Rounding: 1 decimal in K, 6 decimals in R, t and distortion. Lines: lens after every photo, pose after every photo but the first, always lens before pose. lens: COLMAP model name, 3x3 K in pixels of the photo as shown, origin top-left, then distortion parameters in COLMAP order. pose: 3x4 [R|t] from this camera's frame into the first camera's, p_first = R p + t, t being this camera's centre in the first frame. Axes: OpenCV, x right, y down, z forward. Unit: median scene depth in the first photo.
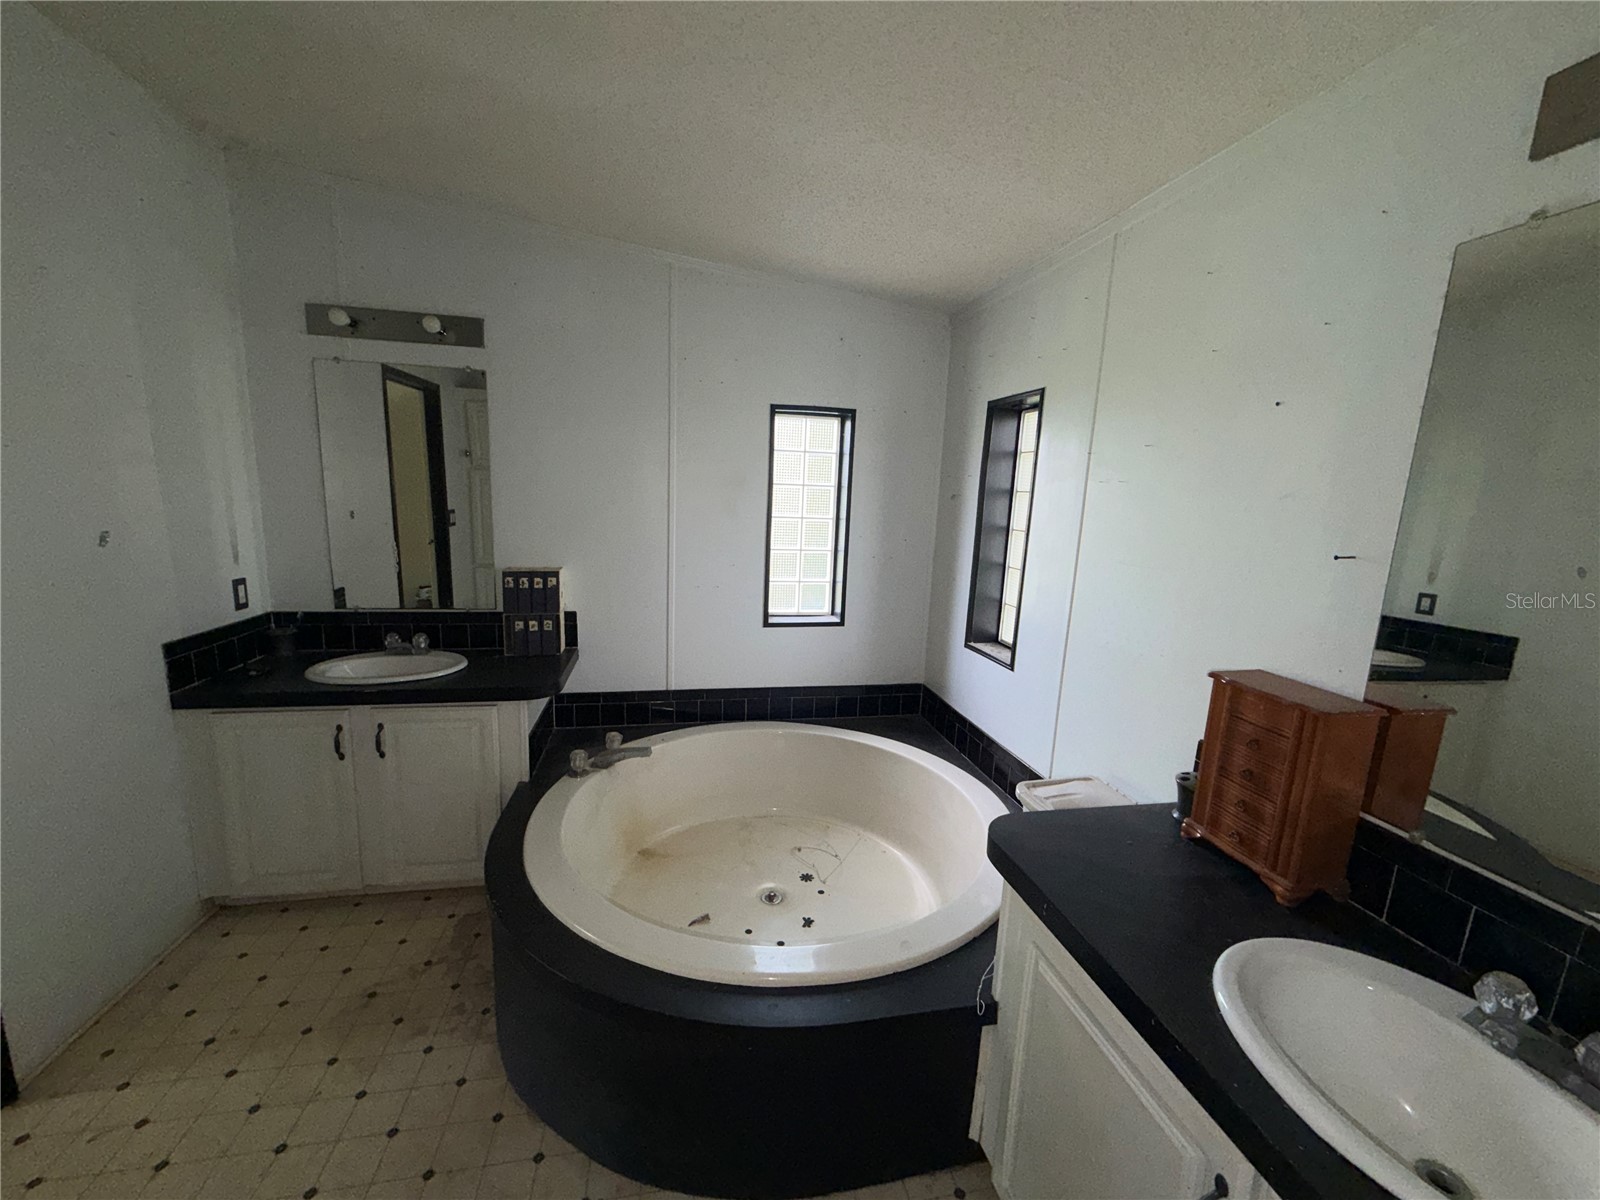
lens RADIAL K [[634.6, 0, 792.9], [0, 634.6, 601.7], [0, 0, 1]] dist [-0.000731, -0.000018]
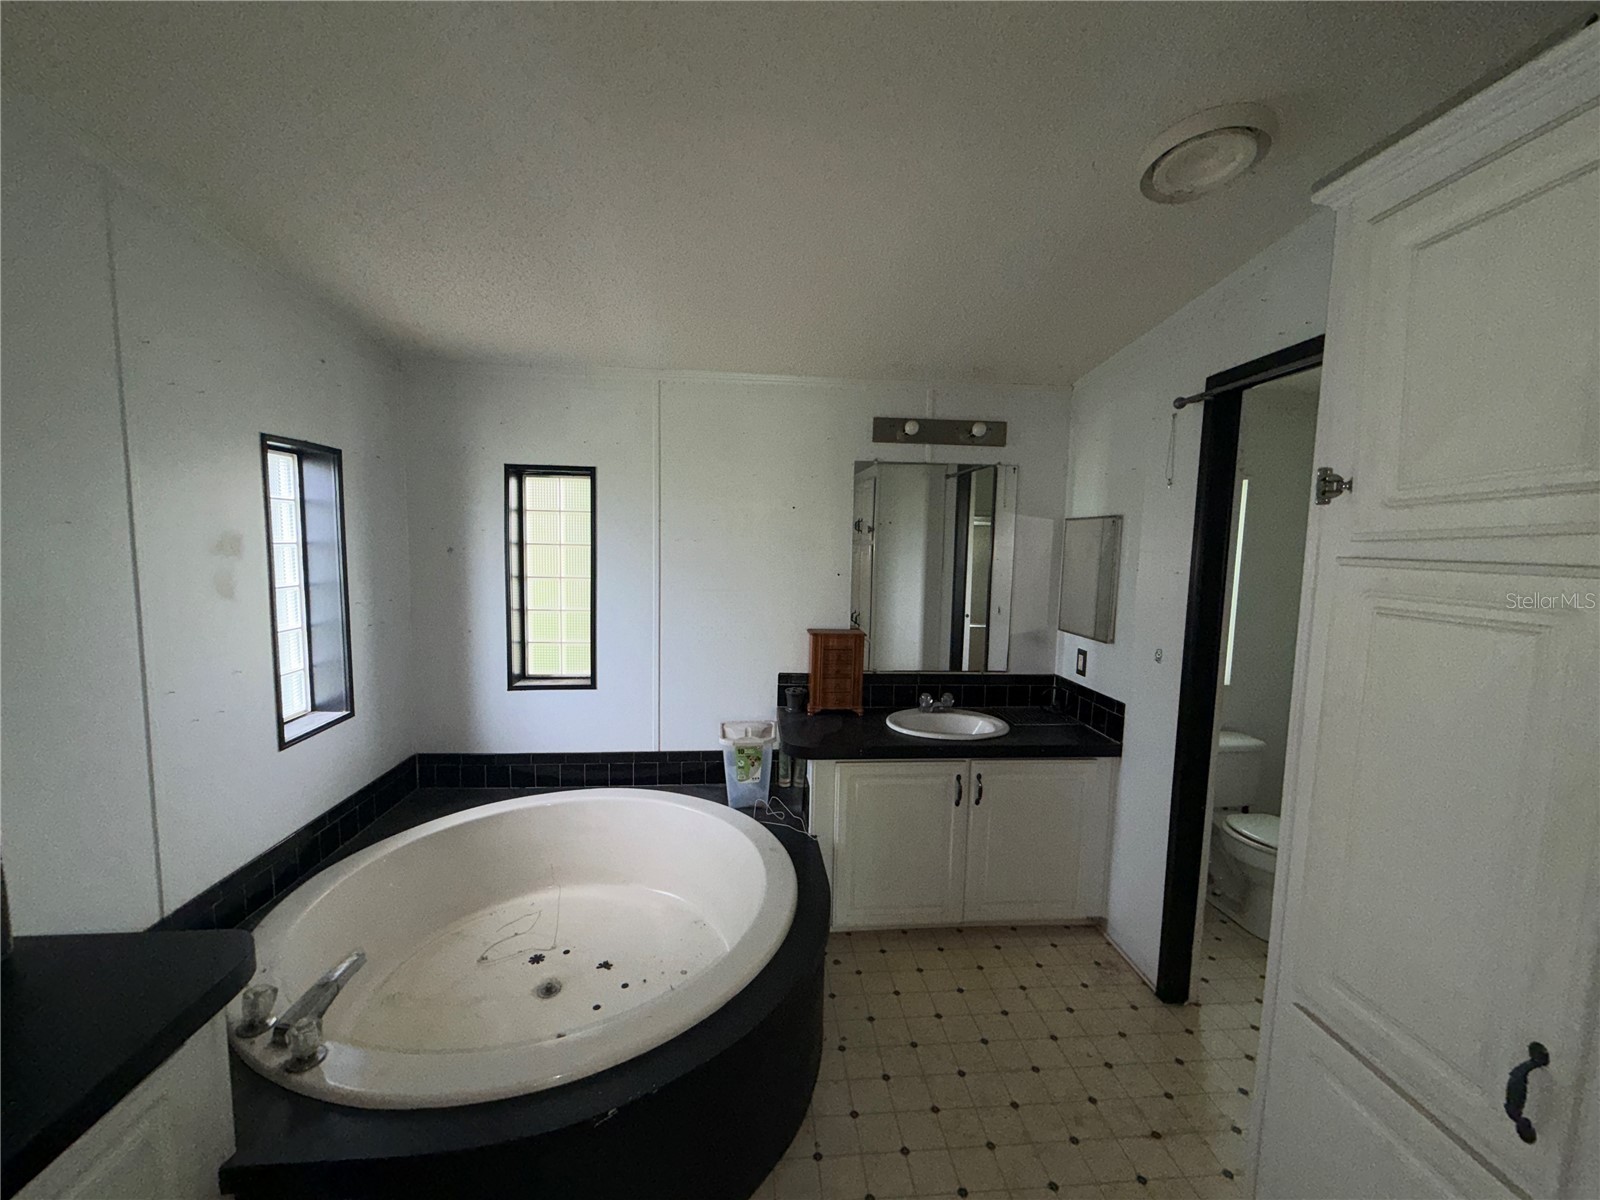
lens RADIAL K [[634.6, 0, 792.9], [0, 634.6, 601.7], [0, 0, 1]] dist [-0.000731, -0.000018]
pose [[0.123713, -0.135213, 0.983063, -0.793229], [0.154275, 0.981248, 0.115549, -0.141566], [-0.980252, 0.137368, 0.142253, 0.414903]]
